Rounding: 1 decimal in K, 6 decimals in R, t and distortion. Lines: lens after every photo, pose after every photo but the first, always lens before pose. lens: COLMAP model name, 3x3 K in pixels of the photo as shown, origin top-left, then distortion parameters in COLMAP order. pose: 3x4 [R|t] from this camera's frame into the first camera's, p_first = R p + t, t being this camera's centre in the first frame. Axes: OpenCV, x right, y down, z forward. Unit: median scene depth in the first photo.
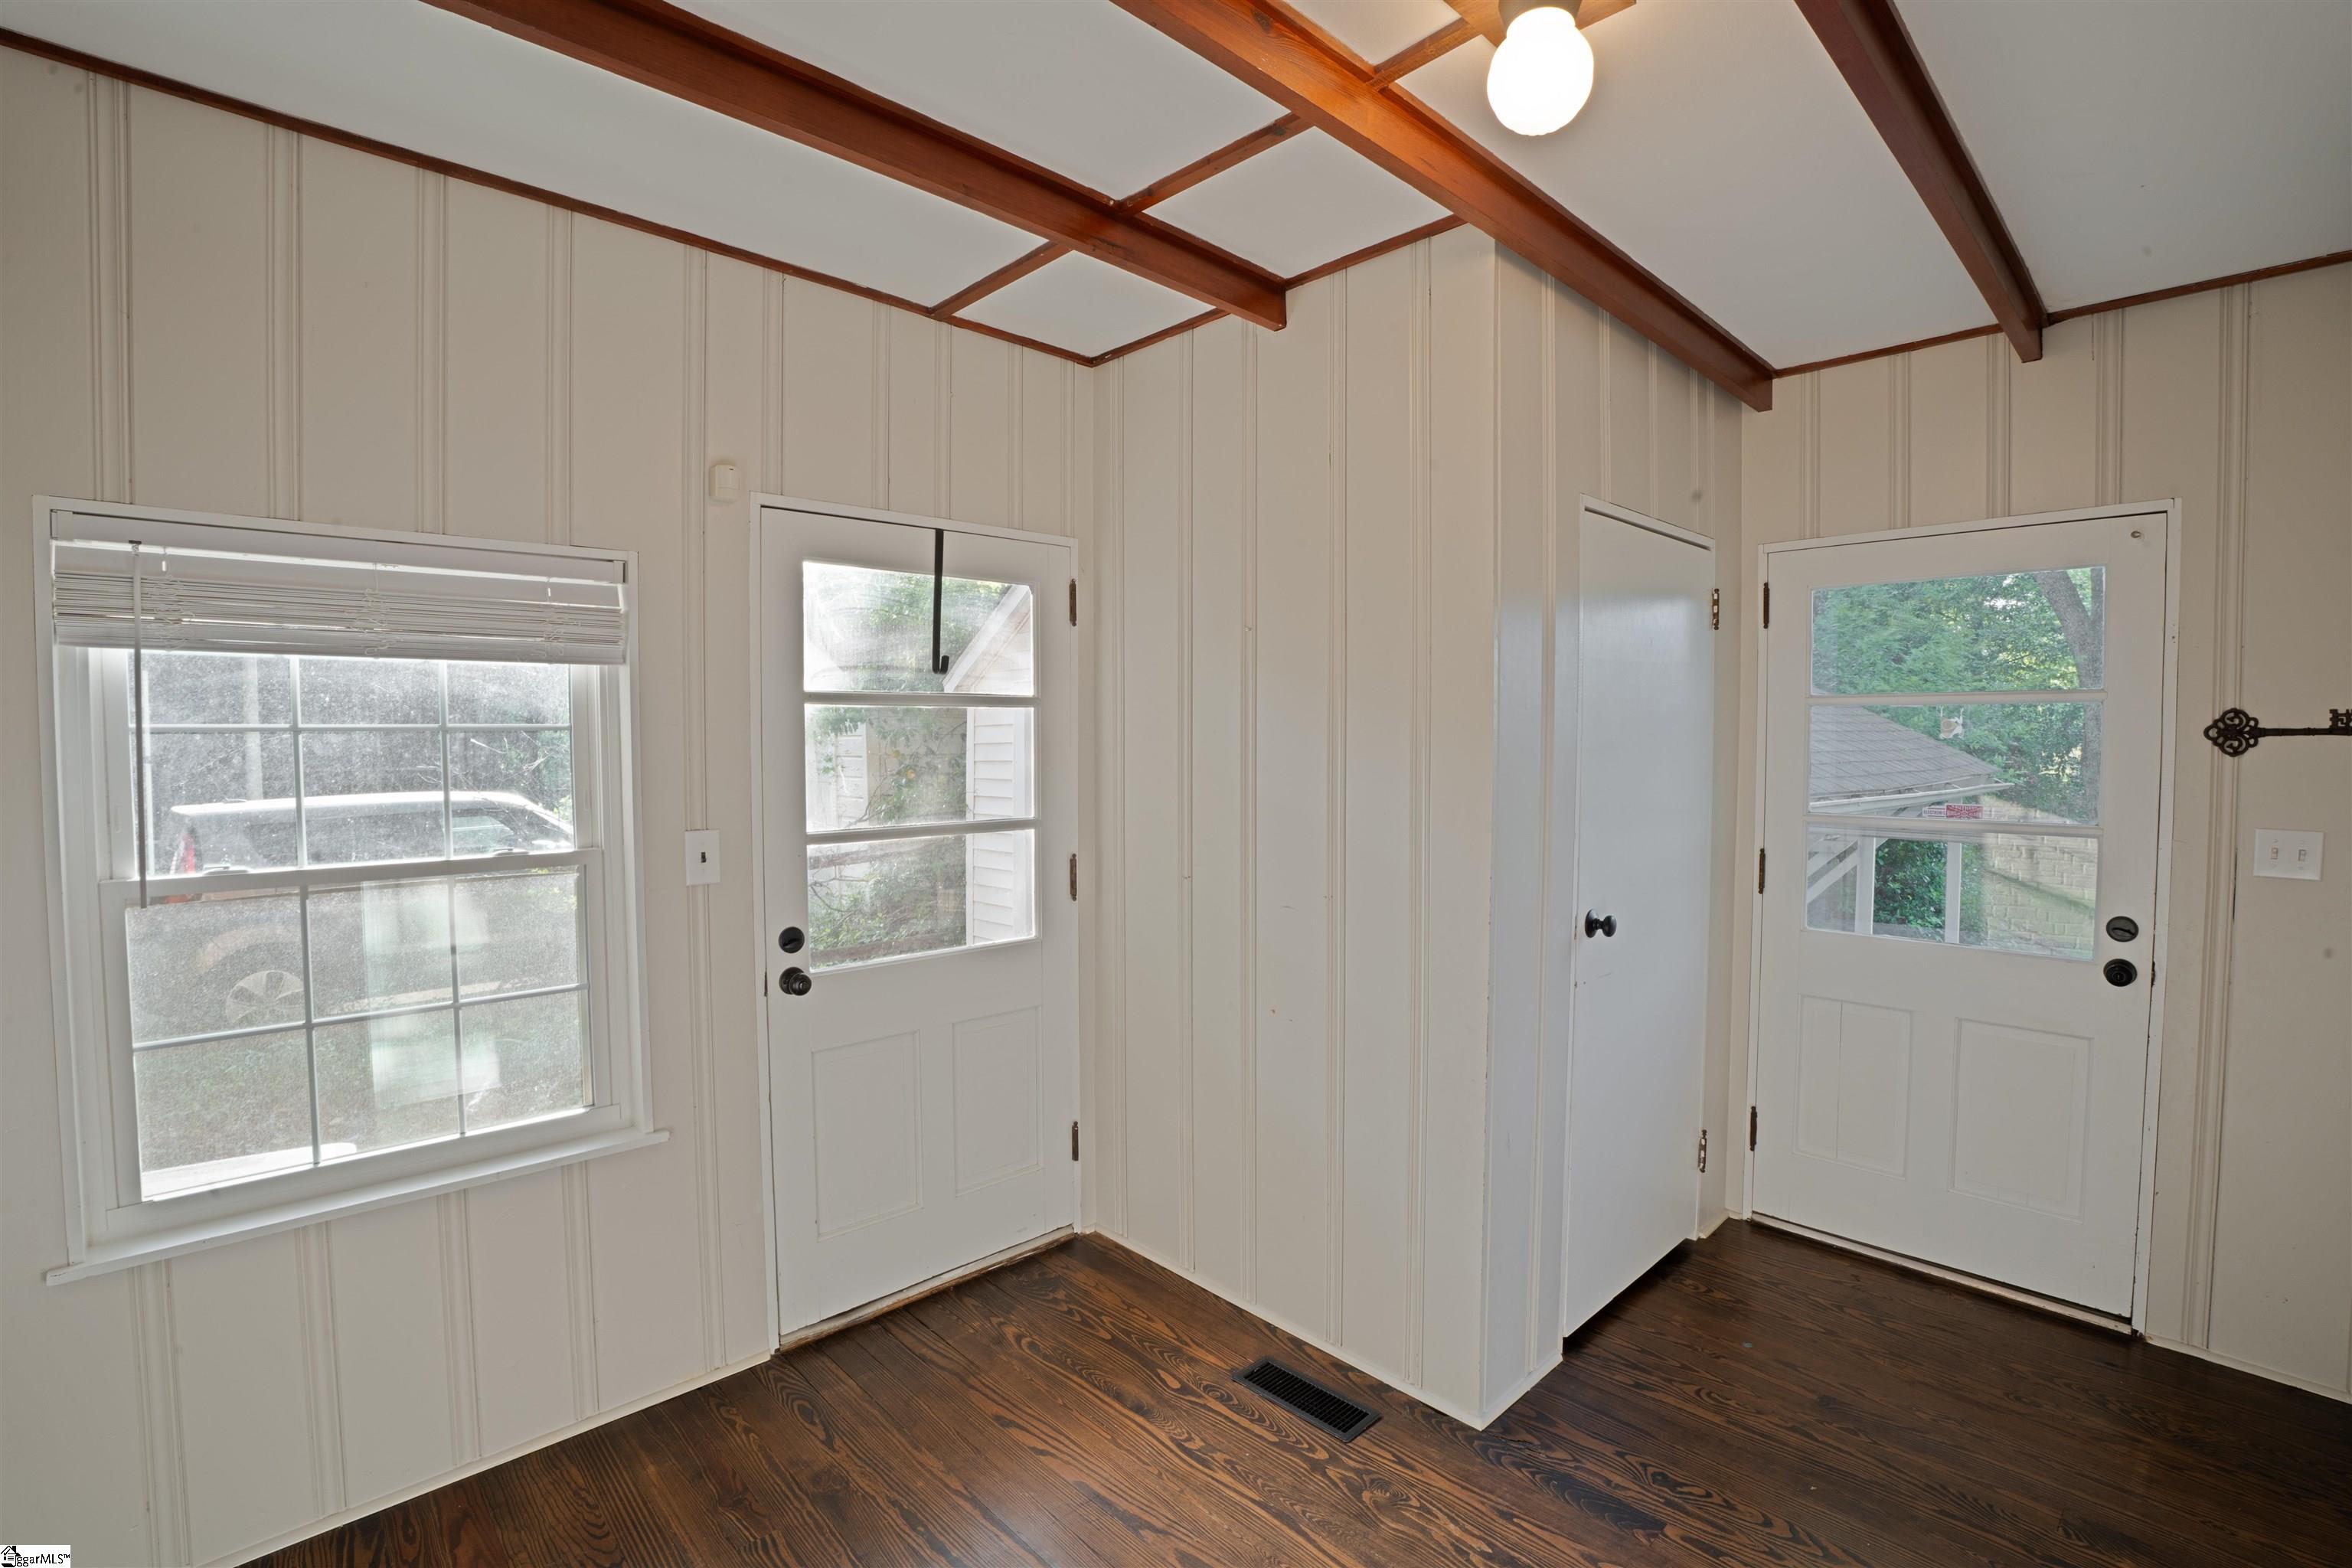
lens RADIAL K [[1077.6, 0, 1170.3], [0, 1077.6, 777.8], [0, 0, 1]] dist [-0.075117, 0.022096]
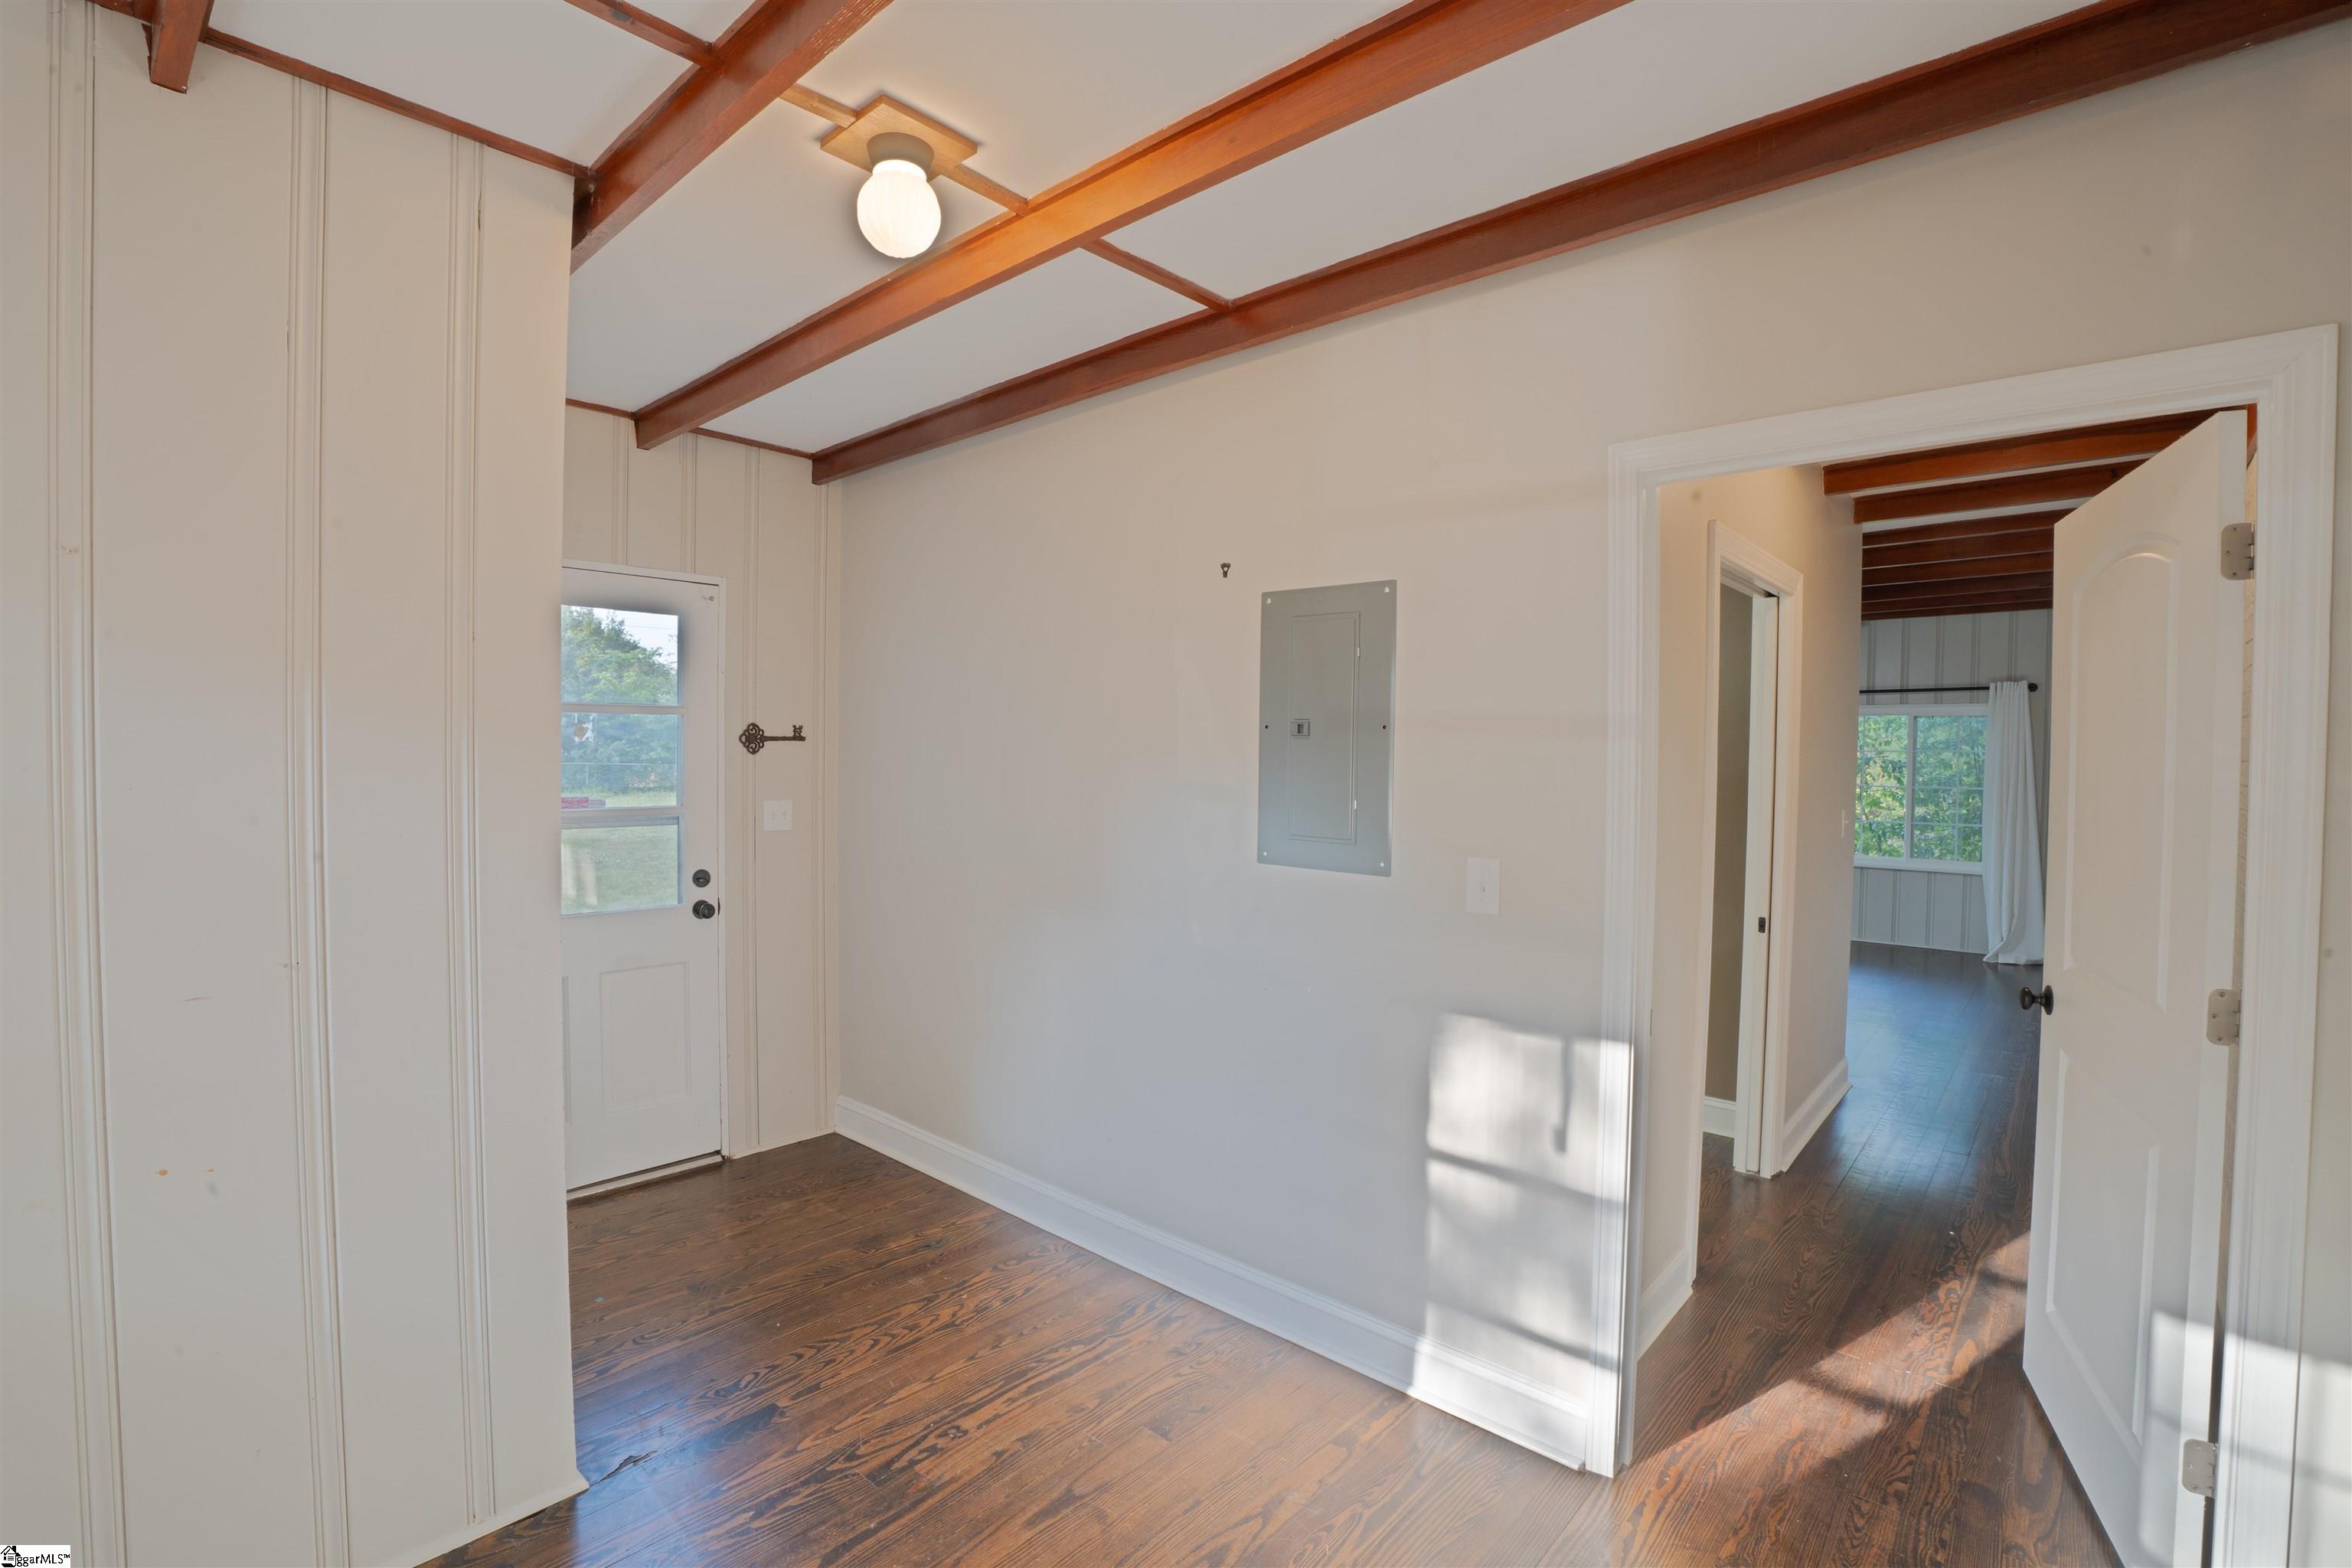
lens RADIAL K [[1077.6, 0, 1170.3], [0, 1077.6, 777.8], [0, 0, 1]] dist [-0.075117, 0.022096]
pose [[-0.085500, -0.027985, 0.995945, -0.578450], [0.029120, 0.999108, 0.030574, -0.015717], [-0.995913, 0.031616, -0.084609, 0.490849]]
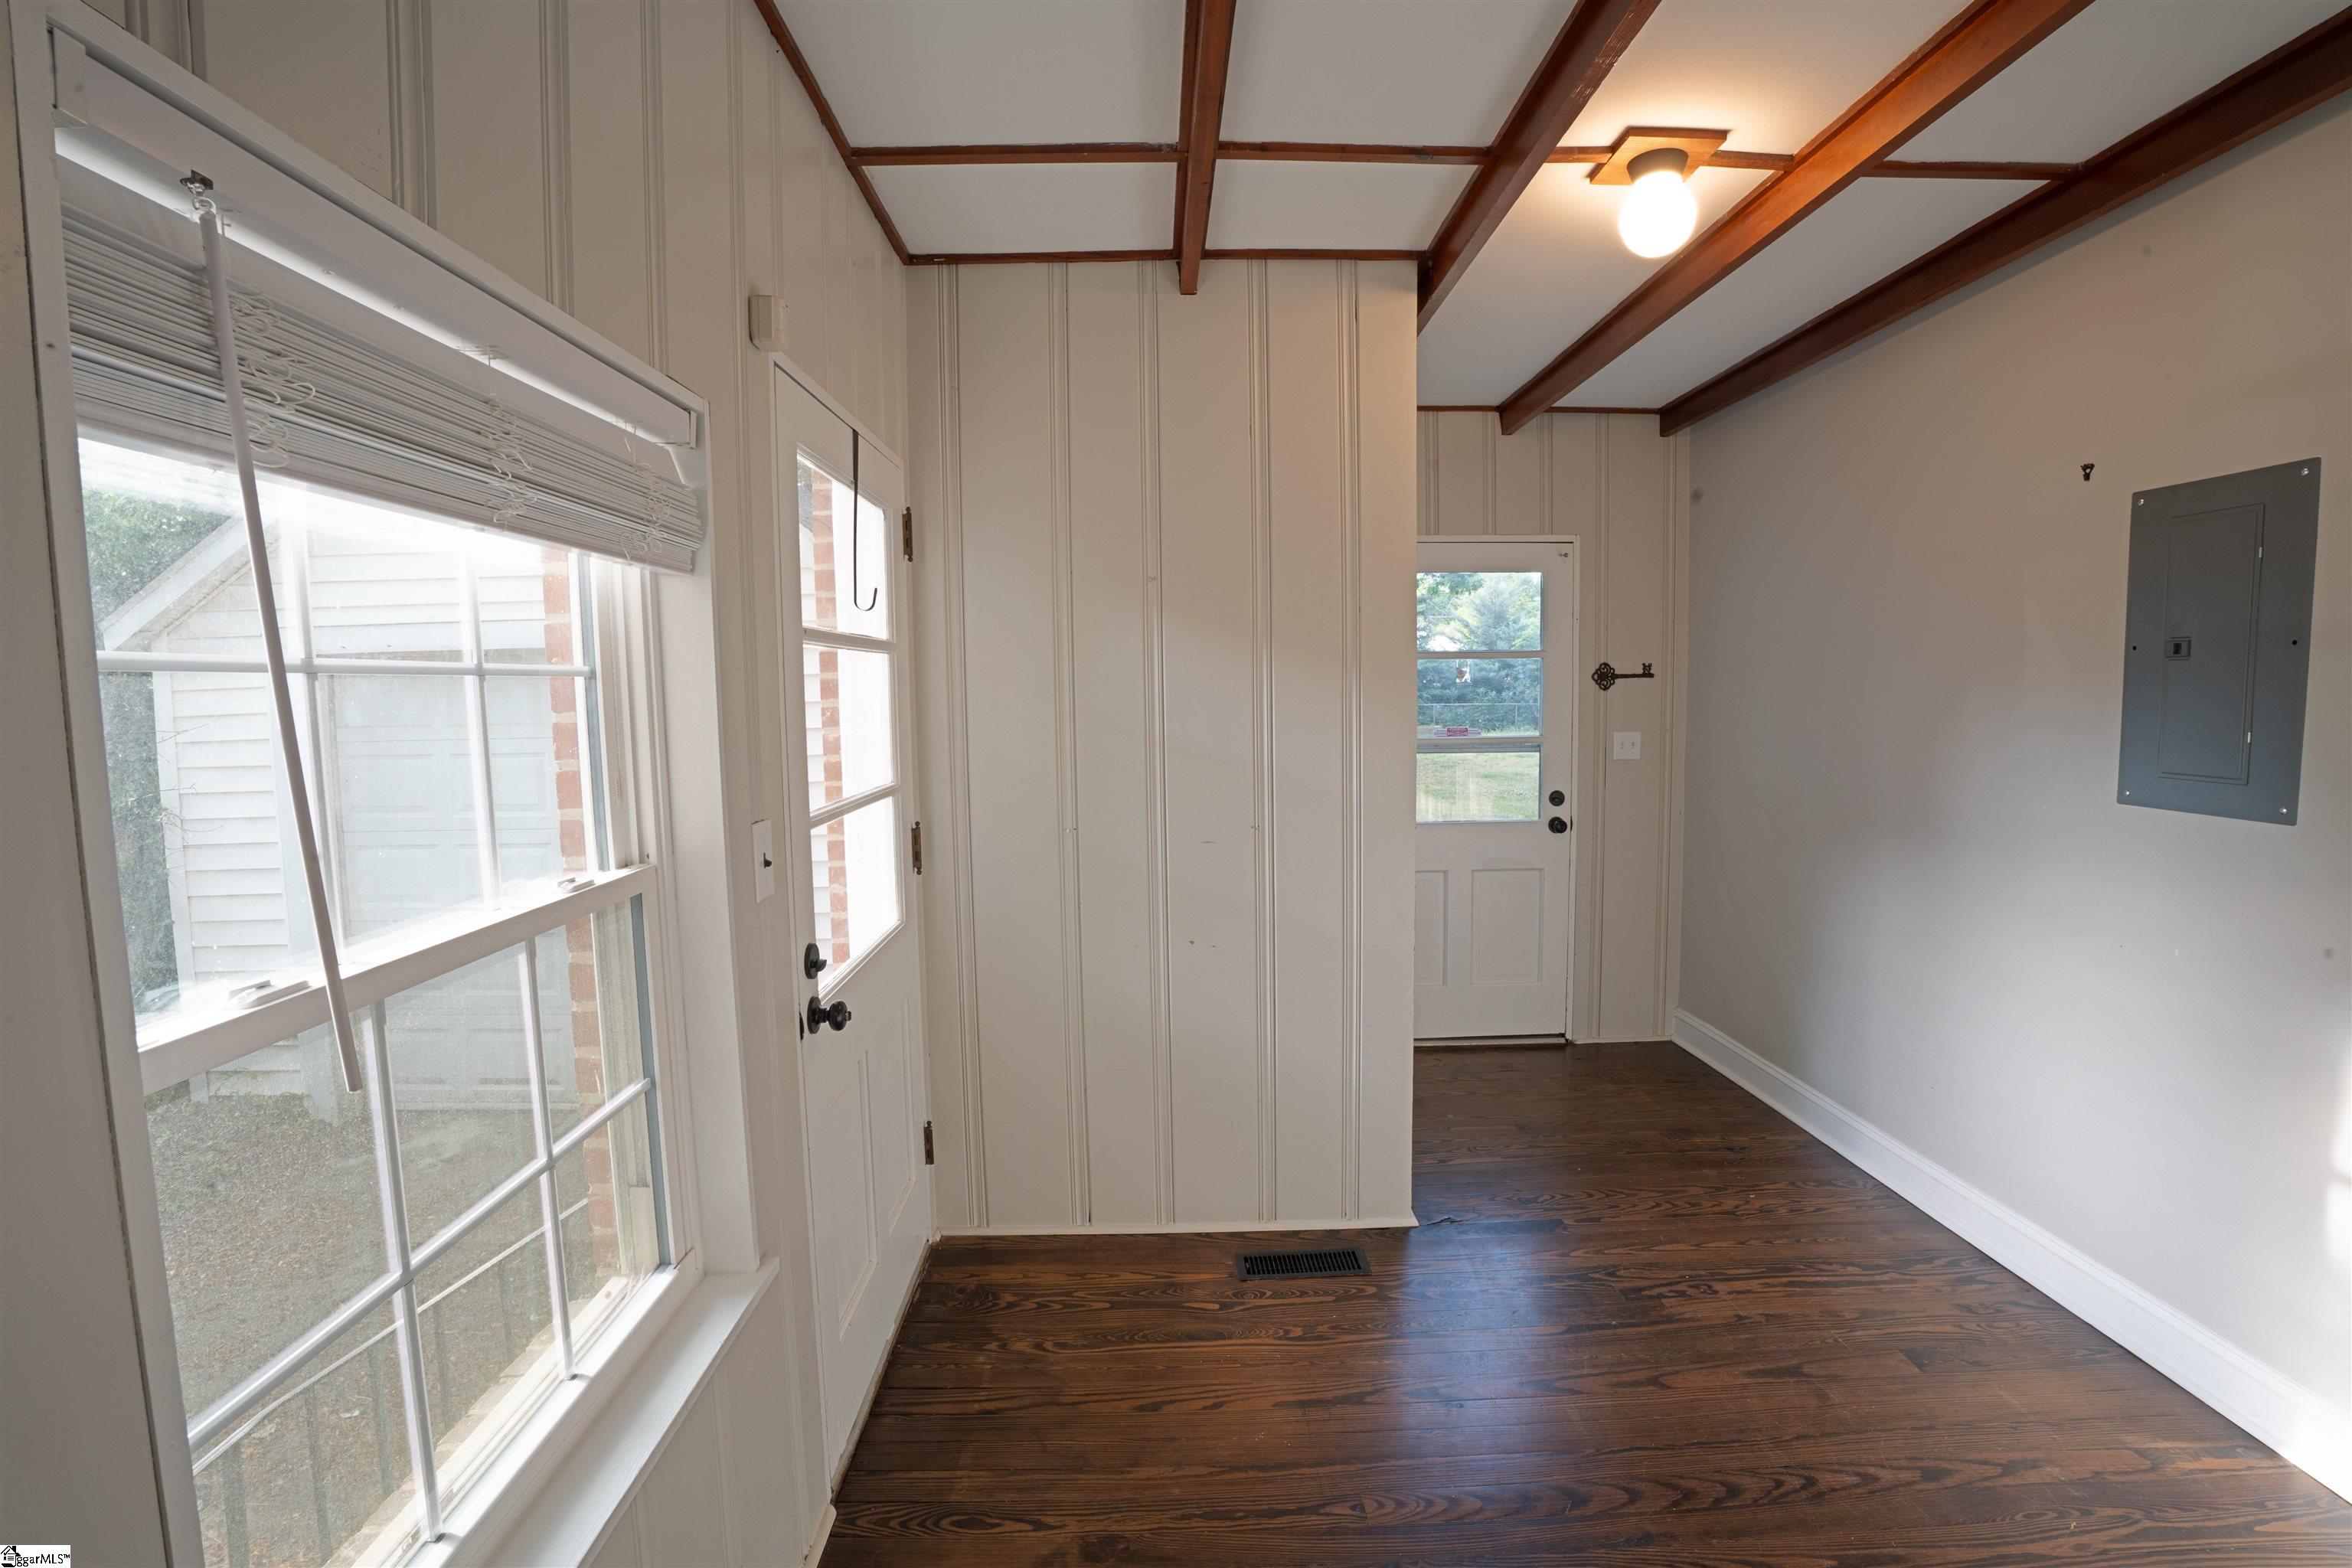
lens RADIAL K [[1077.6, 0, 1170.3], [0, 1077.6, 777.8], [0, 0, 1]] dist [-0.075117, 0.022096]
pose [[0.671501, -0.070565, 0.737636, -0.743988], [0.045233, 0.997502, 0.054247, -0.004570], [-0.739622, -0.003062, 0.673016, 0.320559]]
